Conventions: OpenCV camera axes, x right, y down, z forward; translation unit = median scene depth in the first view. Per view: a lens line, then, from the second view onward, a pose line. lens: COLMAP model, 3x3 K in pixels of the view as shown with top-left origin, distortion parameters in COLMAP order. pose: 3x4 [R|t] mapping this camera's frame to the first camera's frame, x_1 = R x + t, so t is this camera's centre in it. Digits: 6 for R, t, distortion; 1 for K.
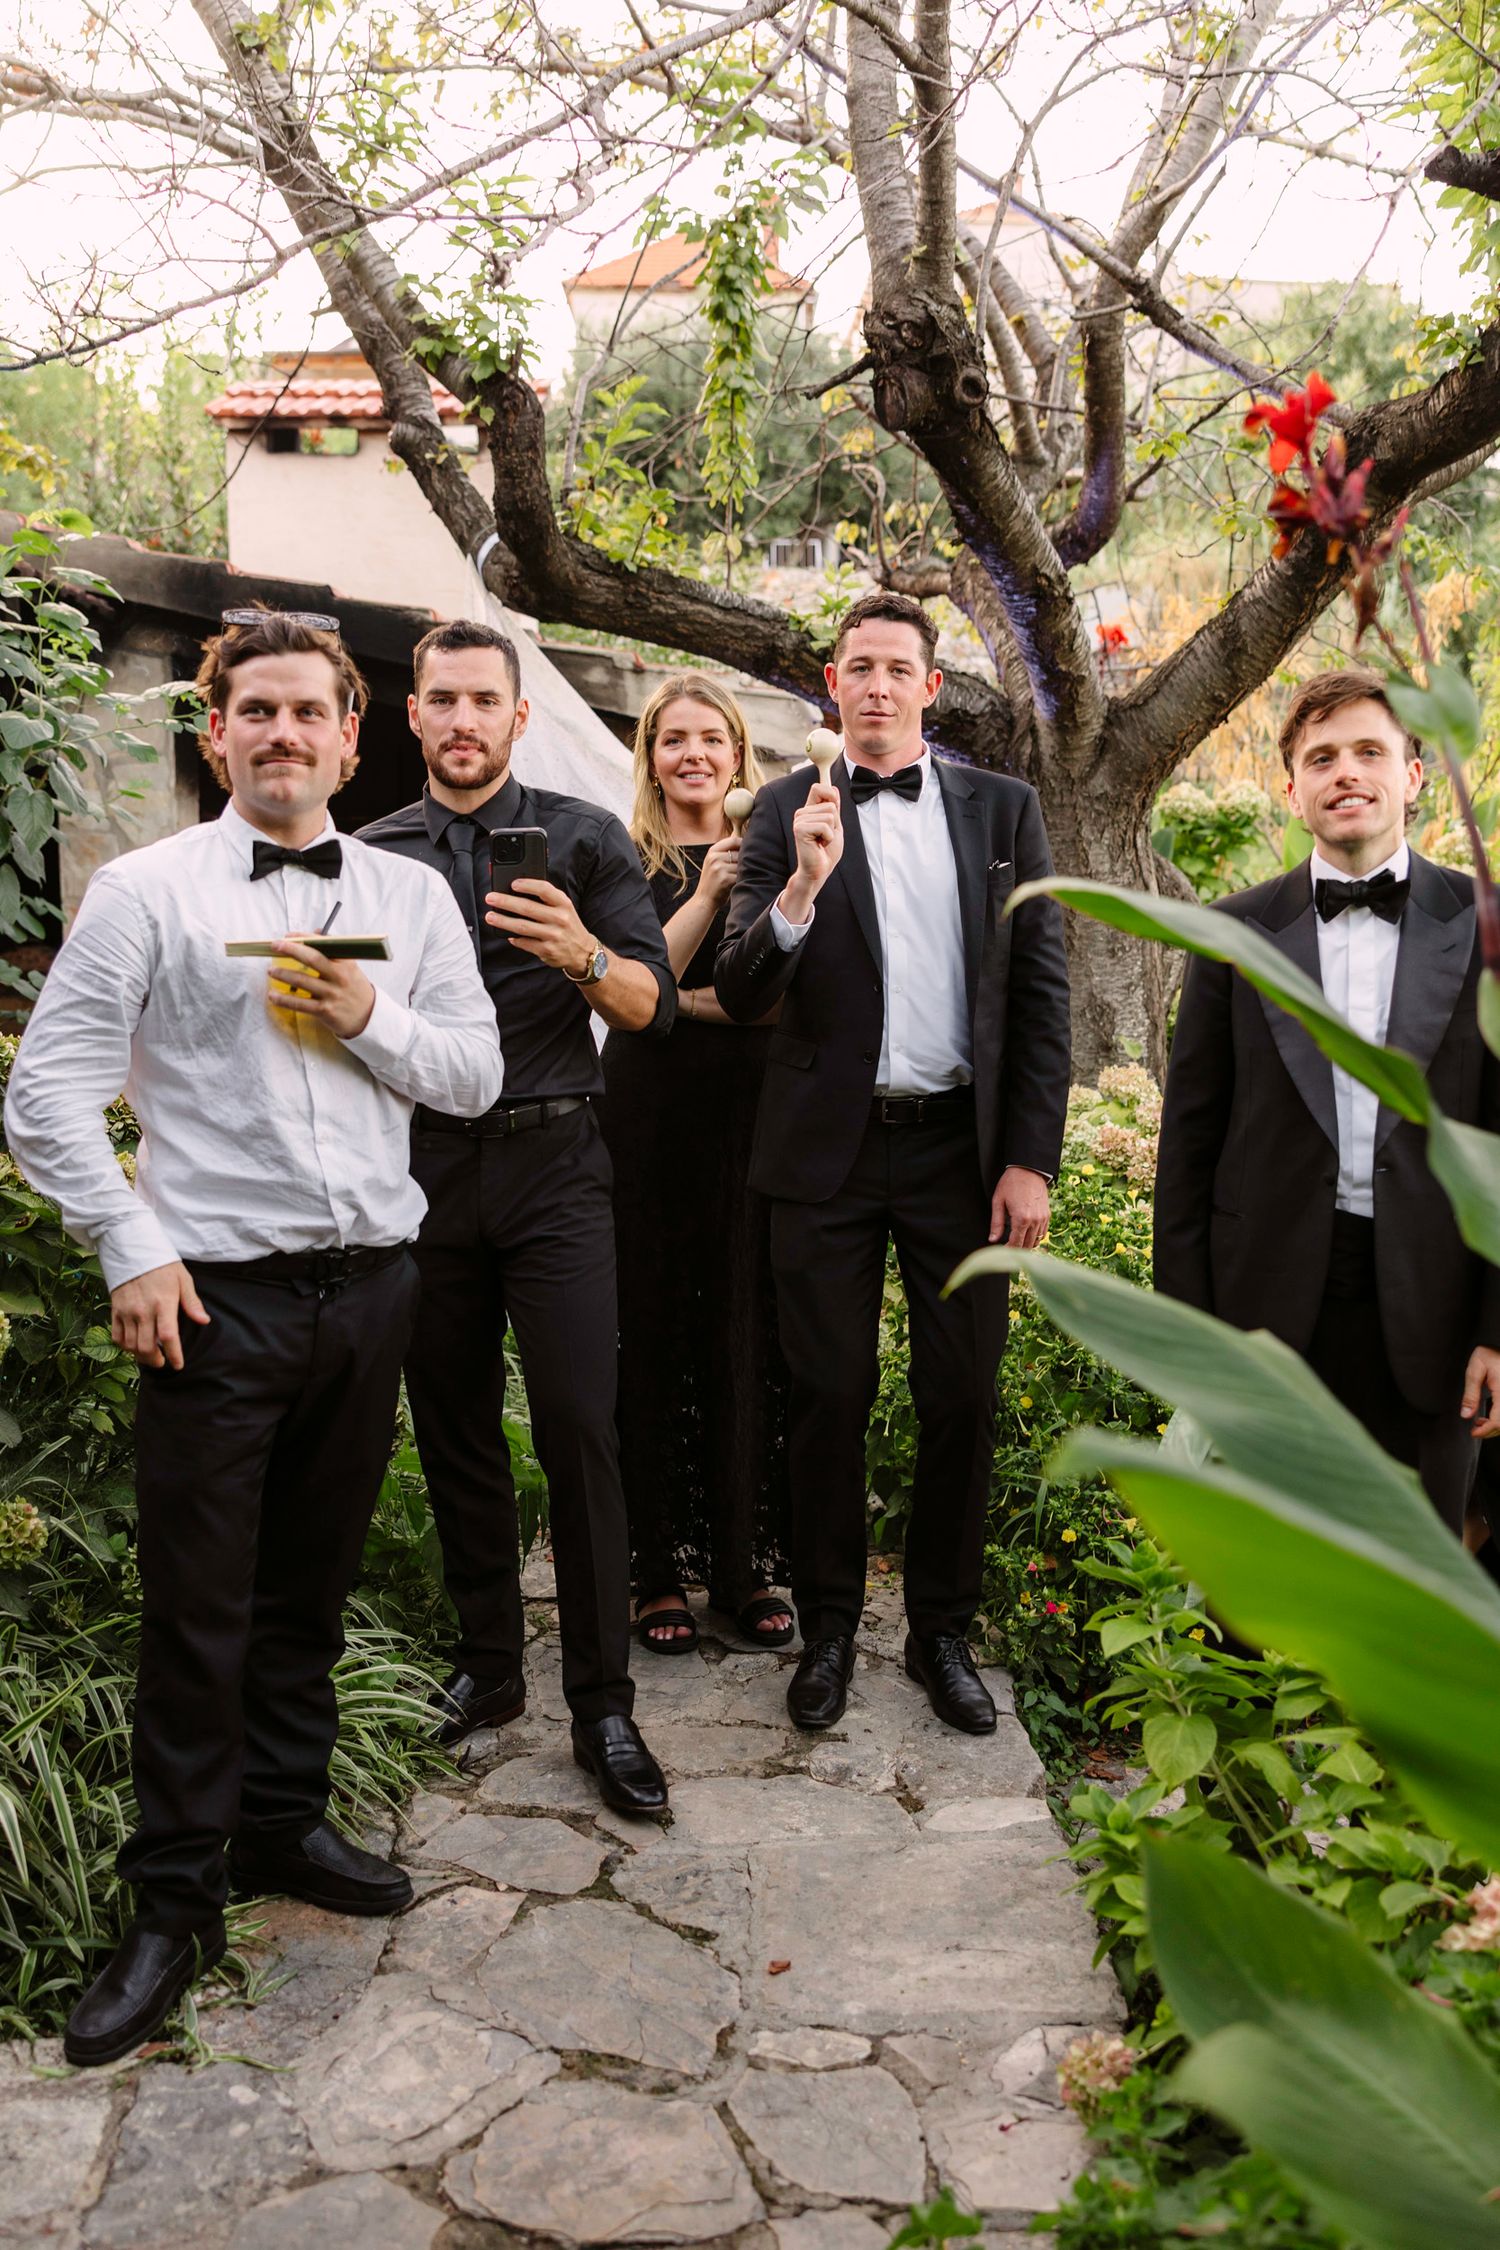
lens RADIAL K [[1993.5, 0, 750.0], [0, 1993.5, 1125.0], [0, 0, 1]] dist [0.009339, 0.000573]
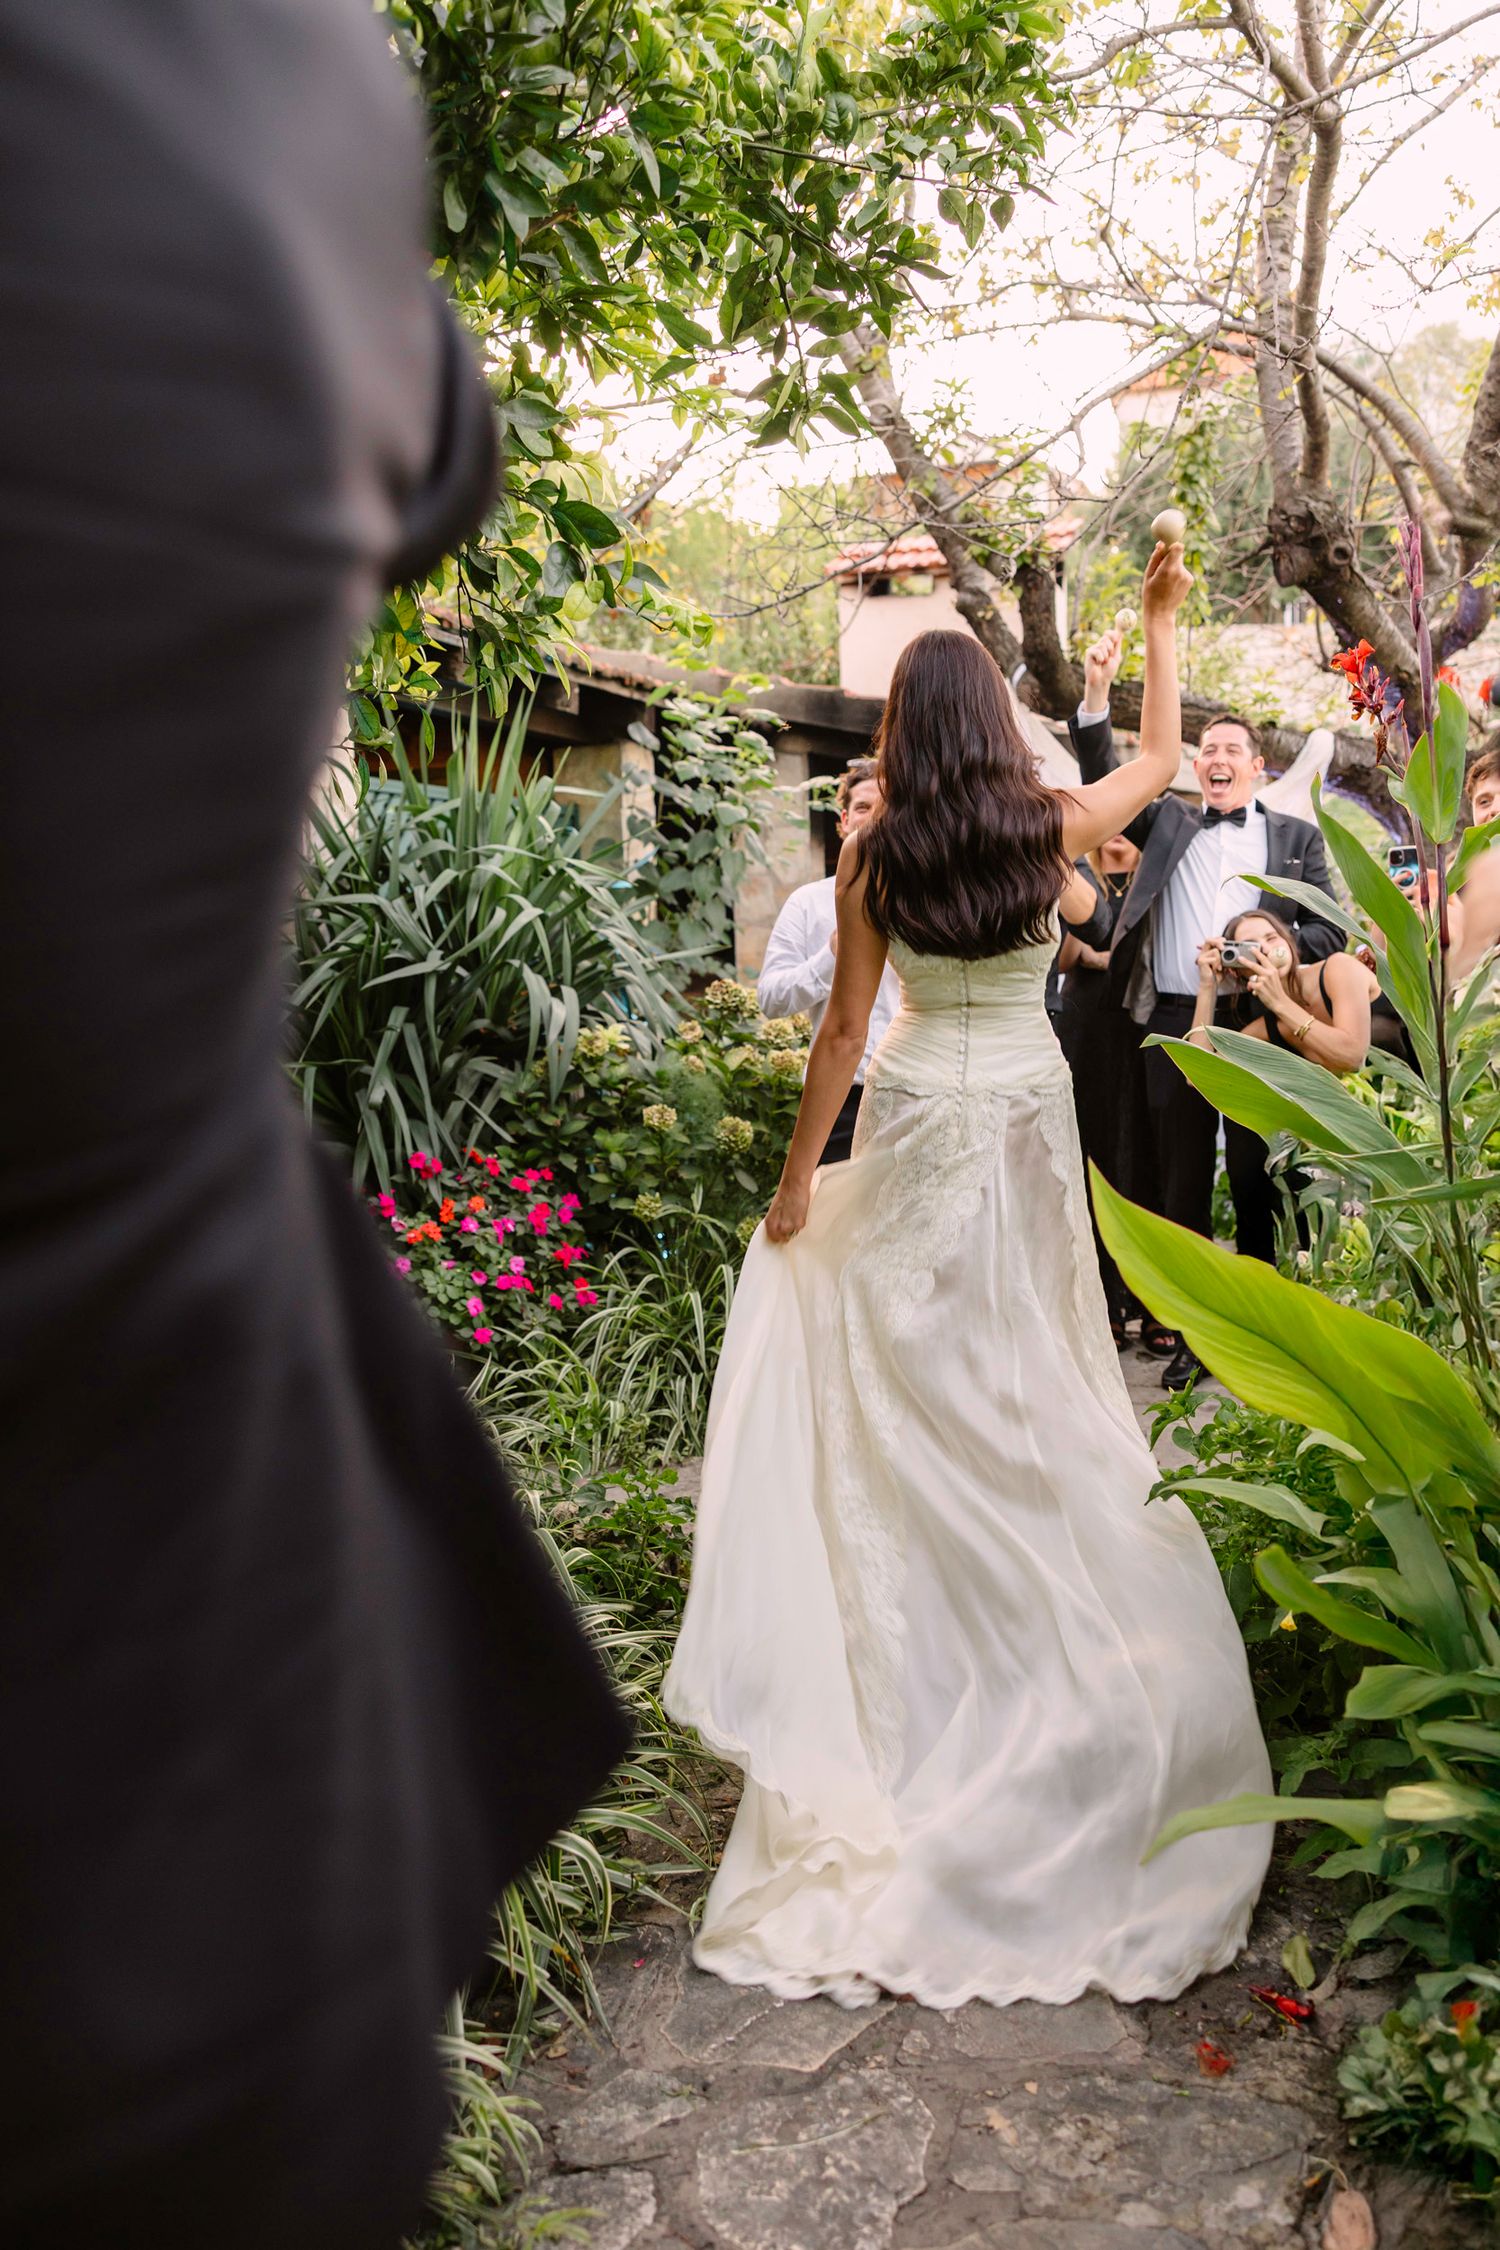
lens RADIAL K [[1736.8, 0, 750.0], [0, 1736.8, 1125.0], [0, 0, 1]] dist [0.006648, 0.004345]
pose [[0.956487, 0.006198, -0.291708, 0.057072], [-0.005905, 0.999981, 0.001884, 0.046295], [0.291714, -0.000079, 0.956505, -0.300935]]
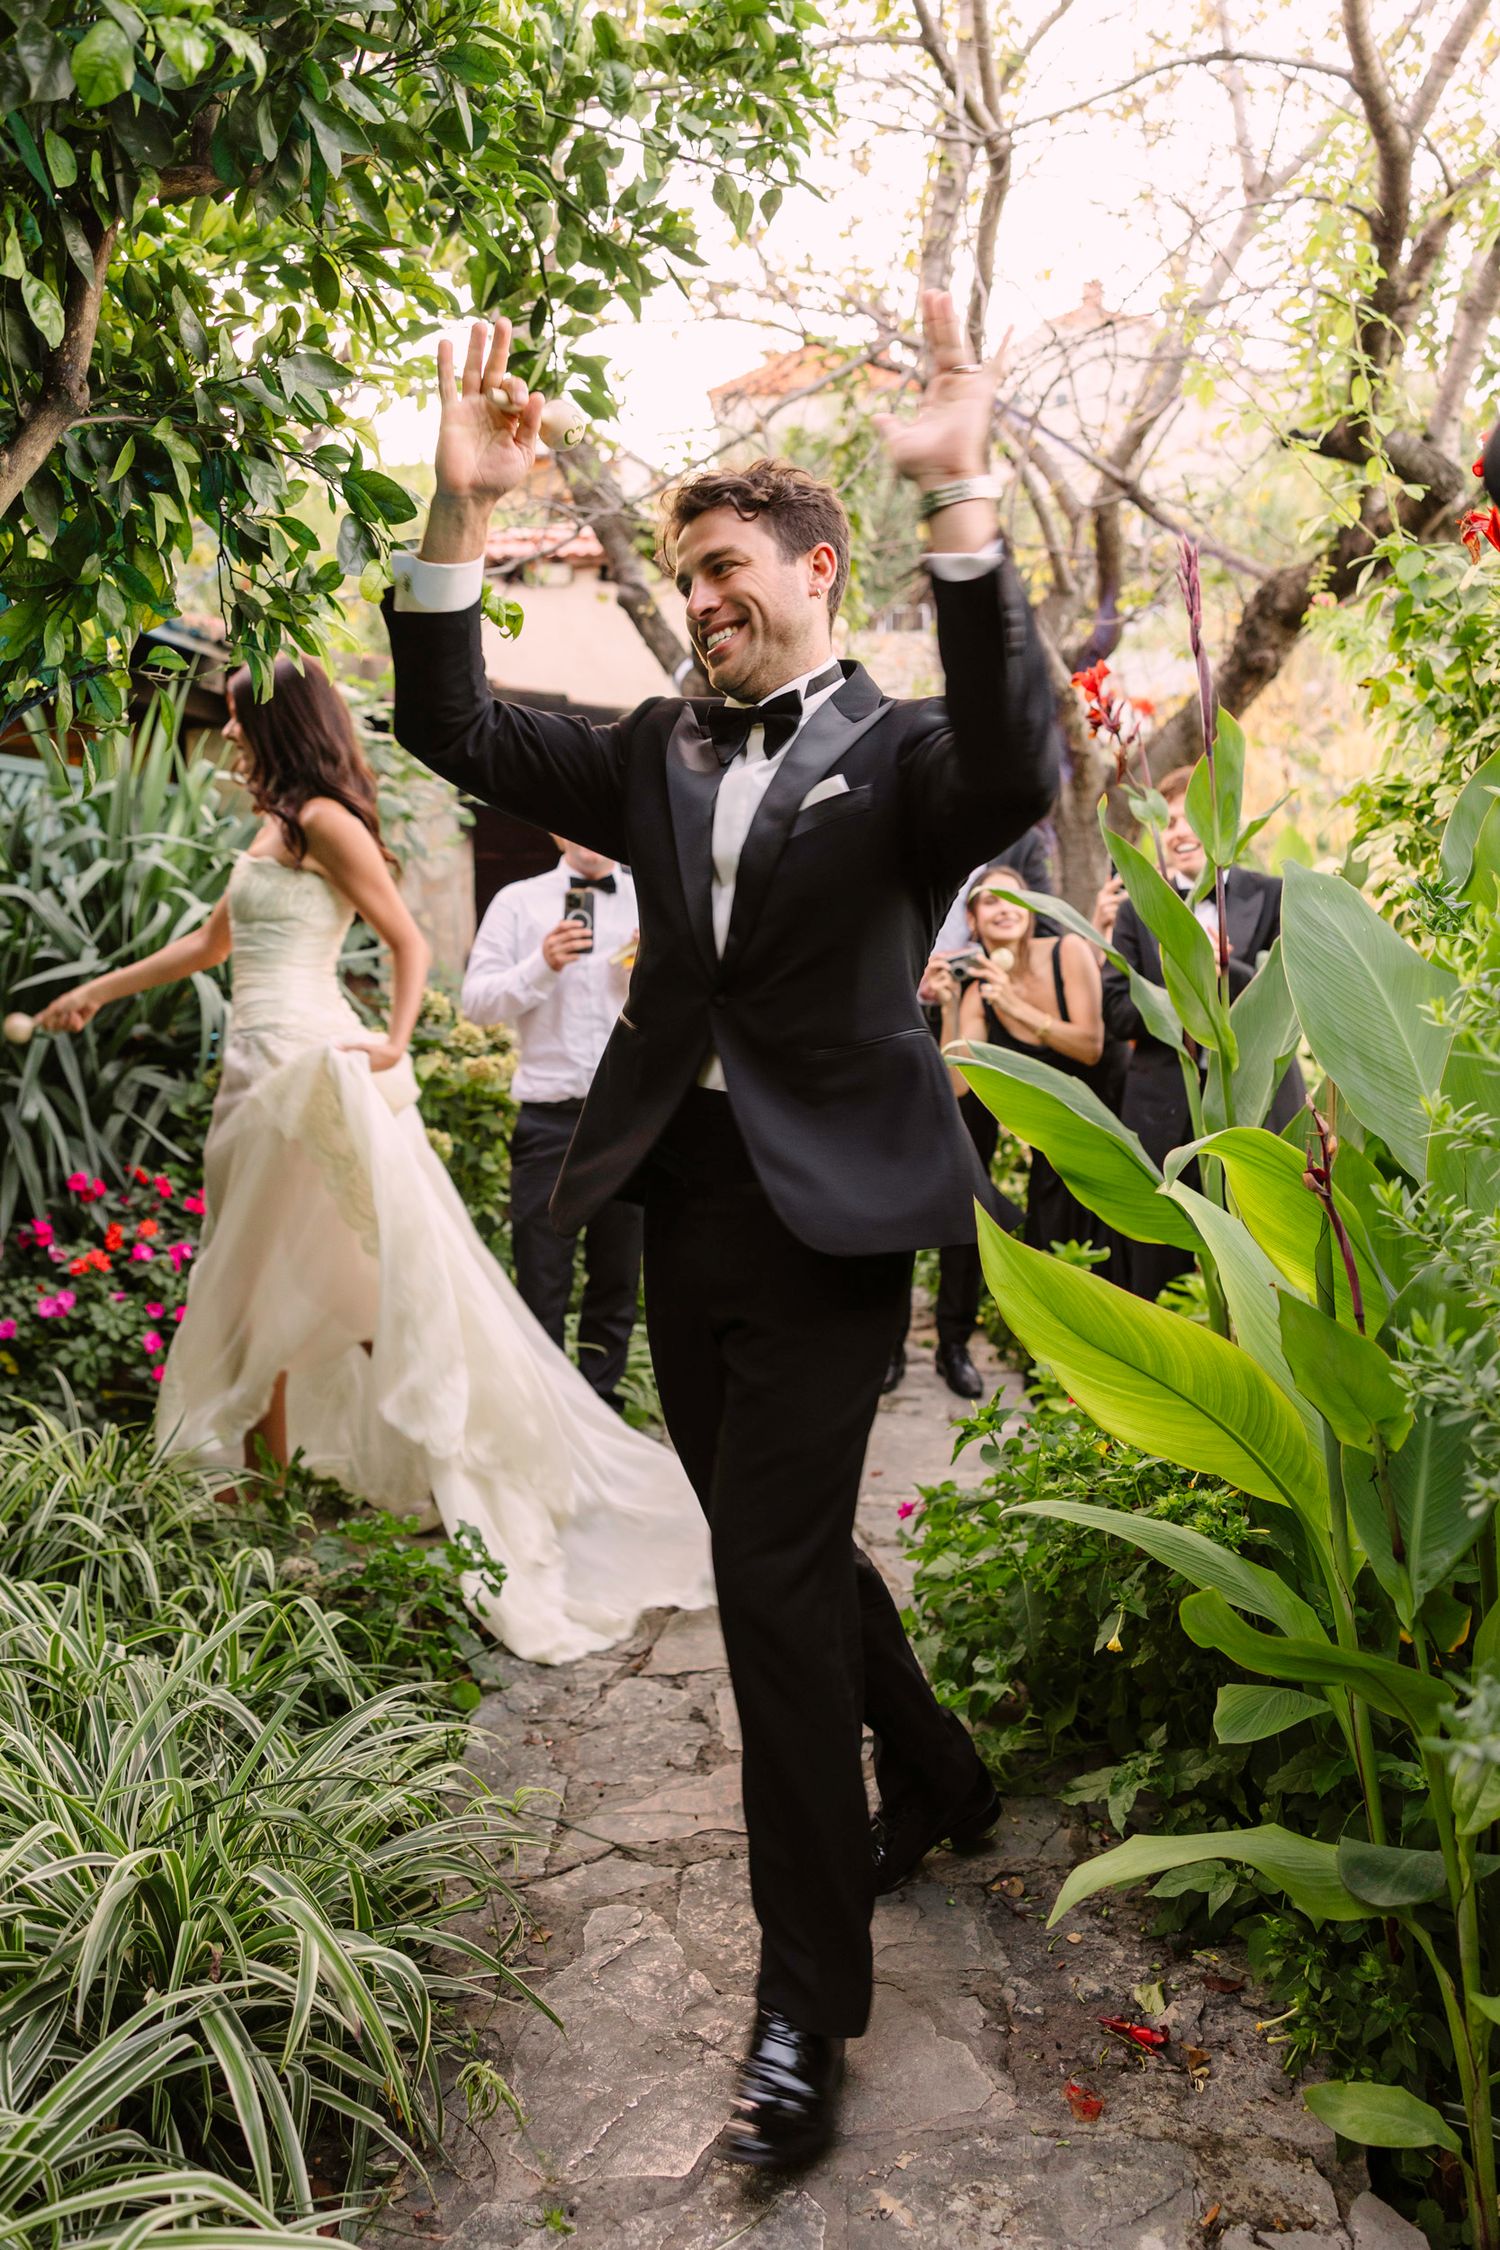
lens RADIAL K [[1760.0, 0, 755.4], [0, 1760.0, 1108.3], [0, 0, 1]] dist [0.004619, 0.006119]
pose [[0.997722, -0.006240, -0.067175, 0.006785], [0.005909, 0.999969, -0.005126, 0.039635], [0.067205, 0.004717, 0.997728, -0.291976]]
